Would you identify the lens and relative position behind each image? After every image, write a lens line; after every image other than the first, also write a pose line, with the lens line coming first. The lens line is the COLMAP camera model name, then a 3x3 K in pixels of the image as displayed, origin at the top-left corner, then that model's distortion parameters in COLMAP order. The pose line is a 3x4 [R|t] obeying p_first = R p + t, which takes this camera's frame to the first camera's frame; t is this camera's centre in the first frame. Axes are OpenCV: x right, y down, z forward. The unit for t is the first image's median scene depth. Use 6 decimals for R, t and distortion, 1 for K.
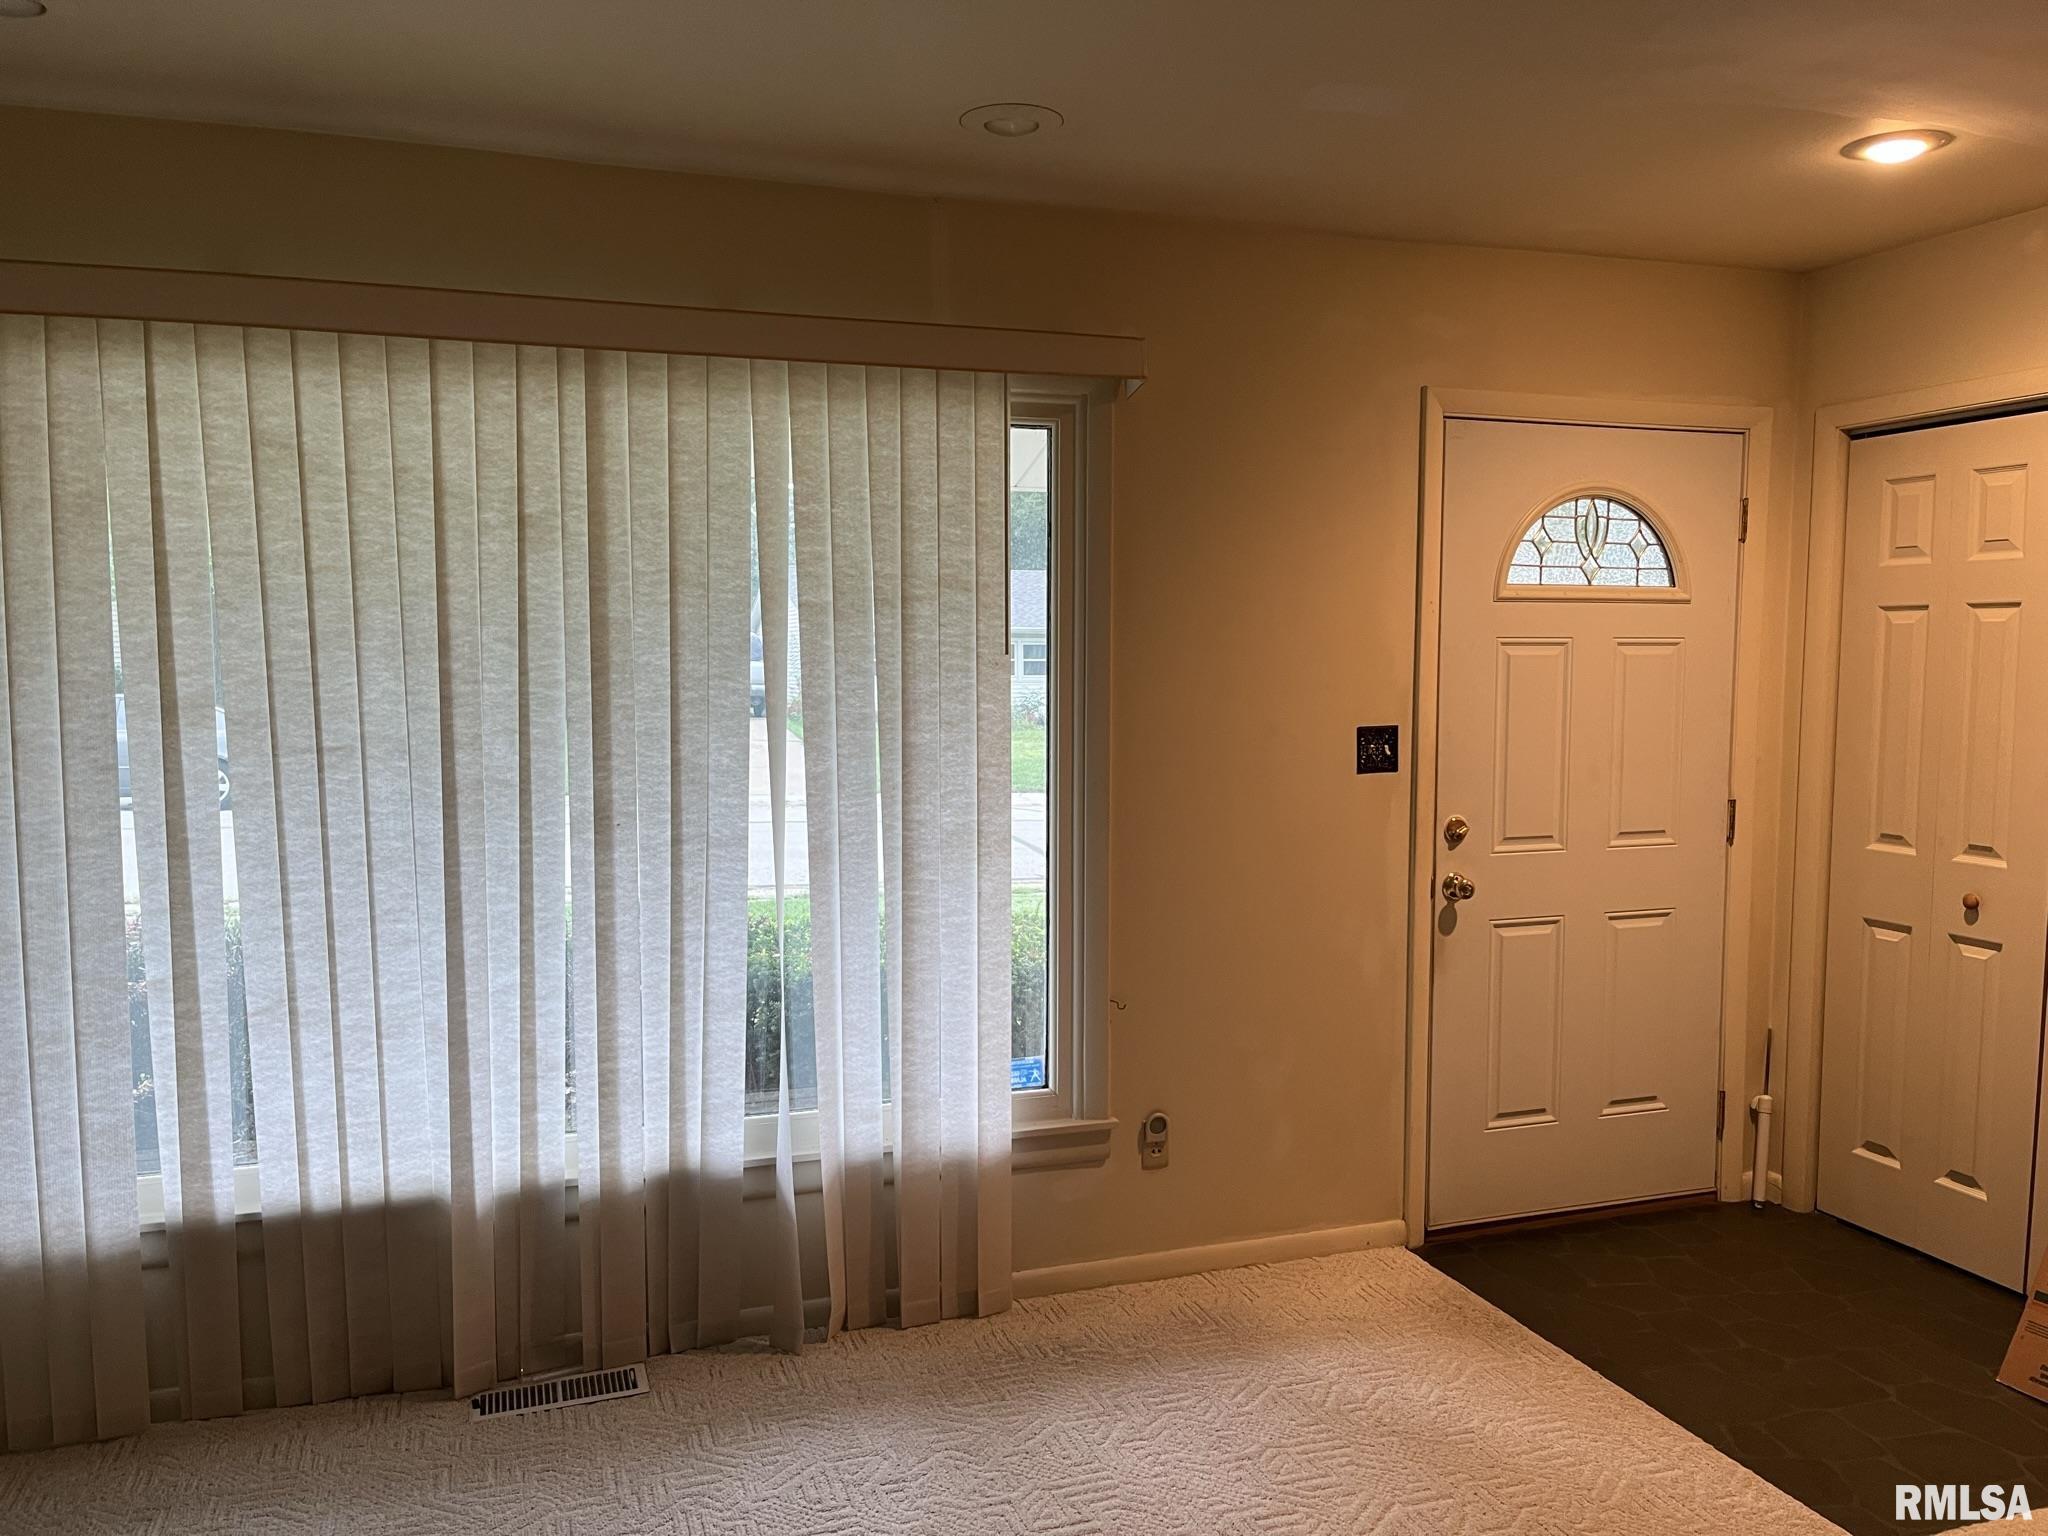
lens RADIAL K [[1547.5, 0, 1038.8], [0, 1547.5, 775.0], [0, 0, 1]] dist [0.077532, -0.108610]
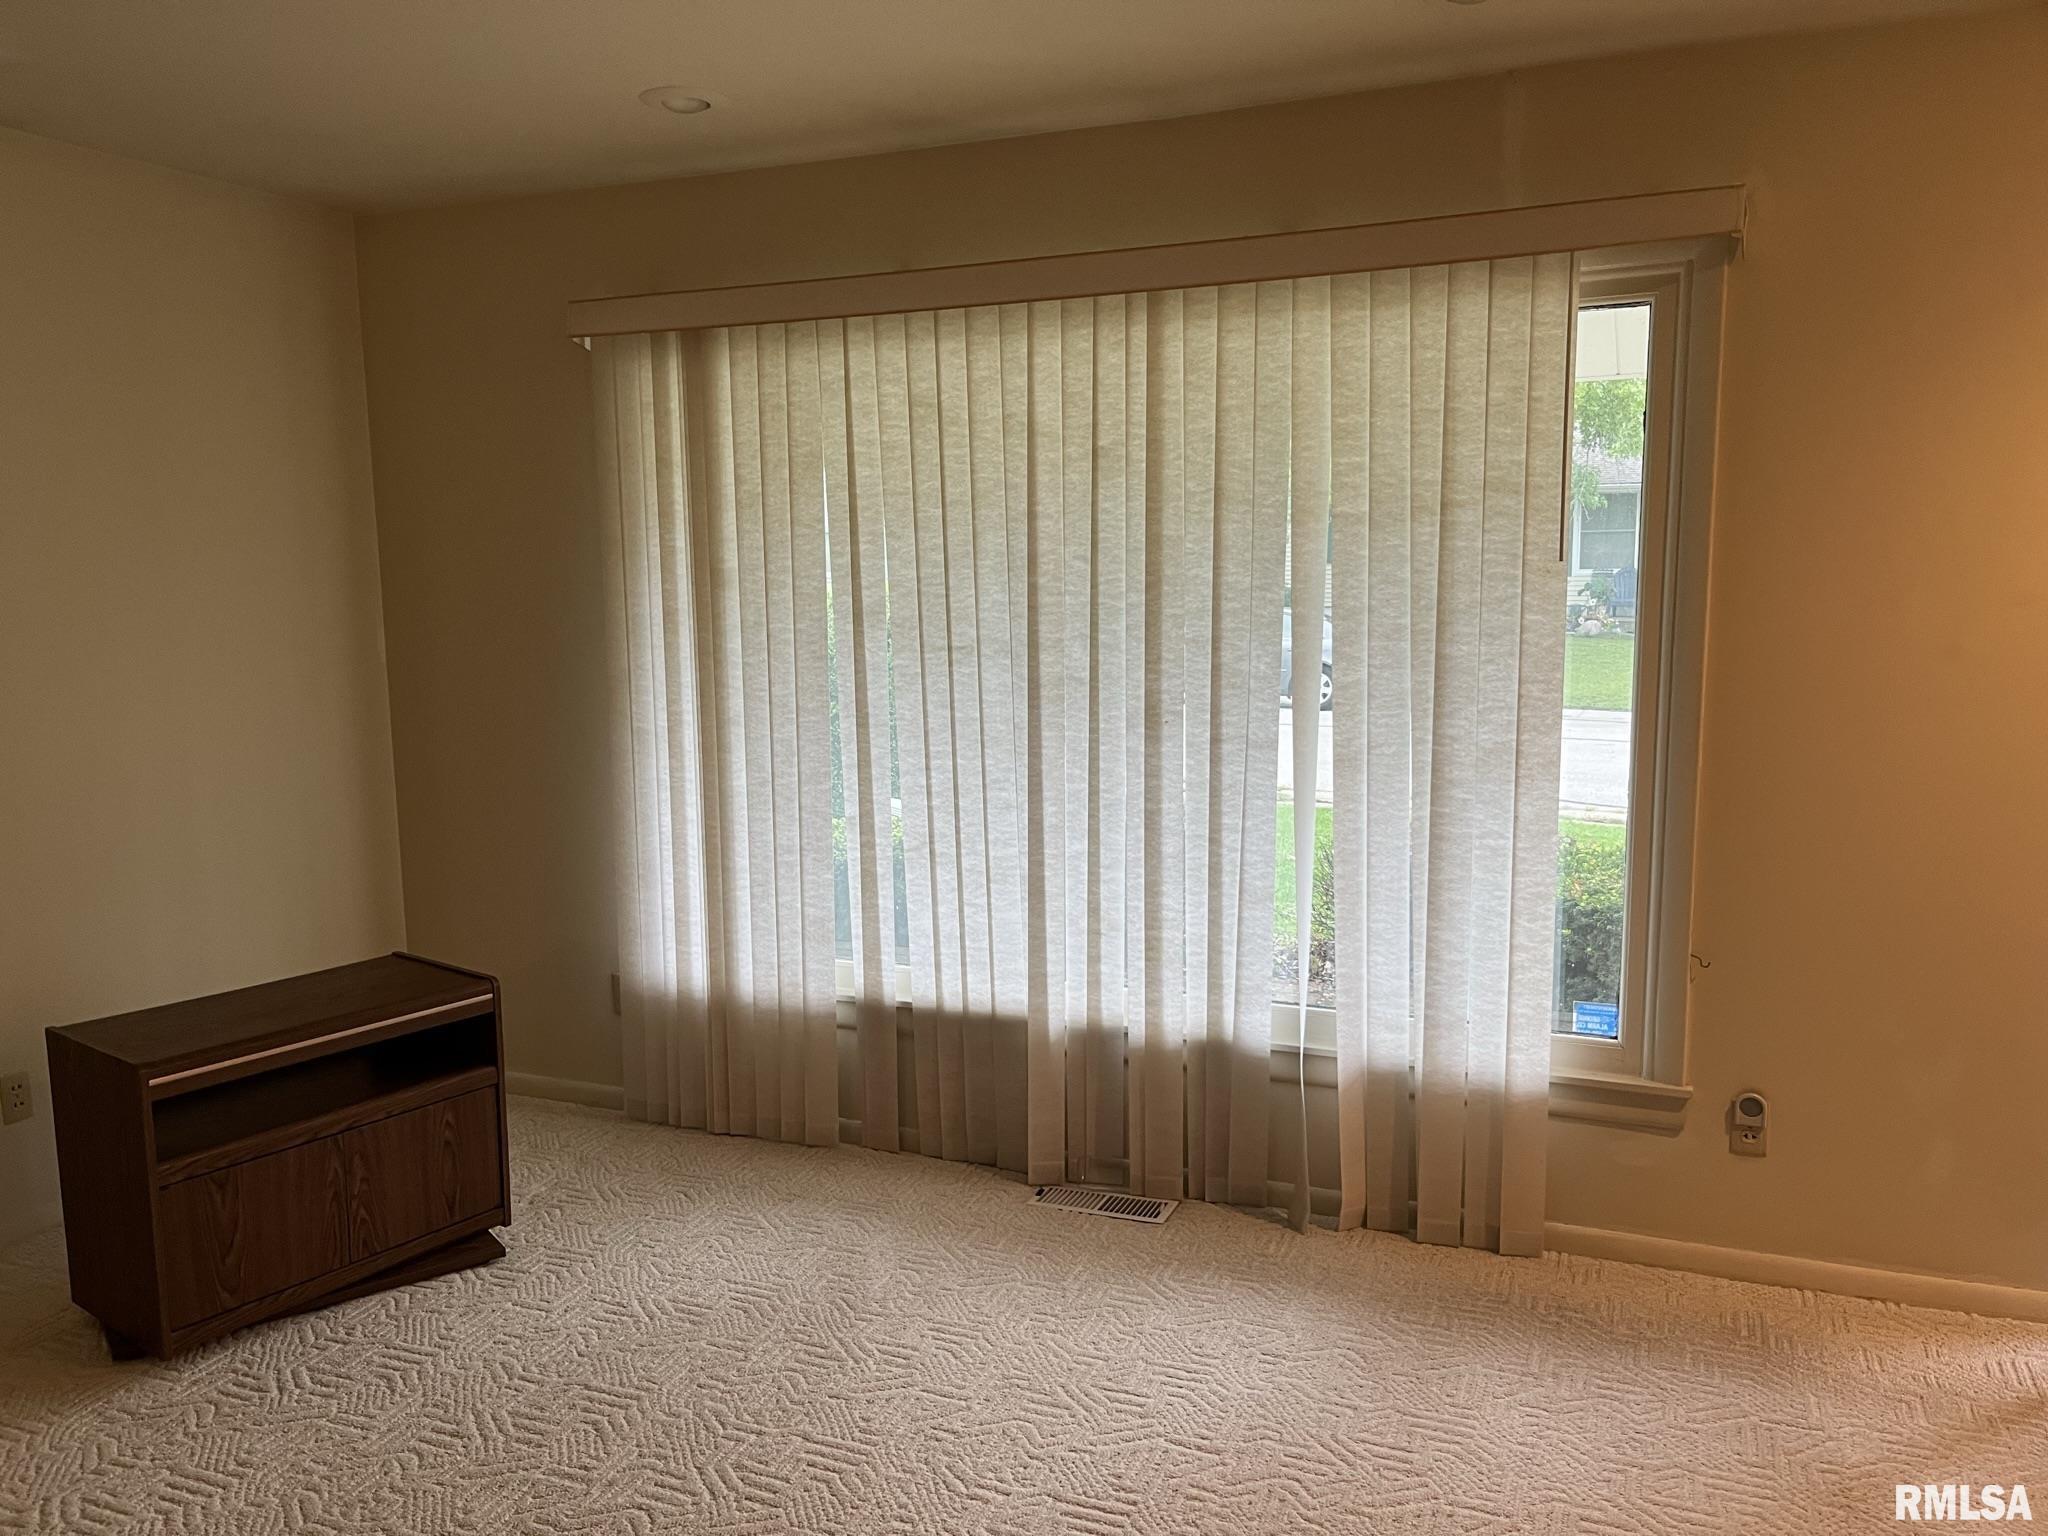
lens RADIAL K [[1547.5, 0, 1038.8], [0, 1547.5, 775.0], [0, 0, 1]] dist [0.077532, -0.108610]
pose [[0.747226, 0.076631, -0.660137, 0.385746], [-0.040649, 0.996740, 0.069693, -0.003654], [0.663326, -0.025242, 0.747905, 0.102355]]
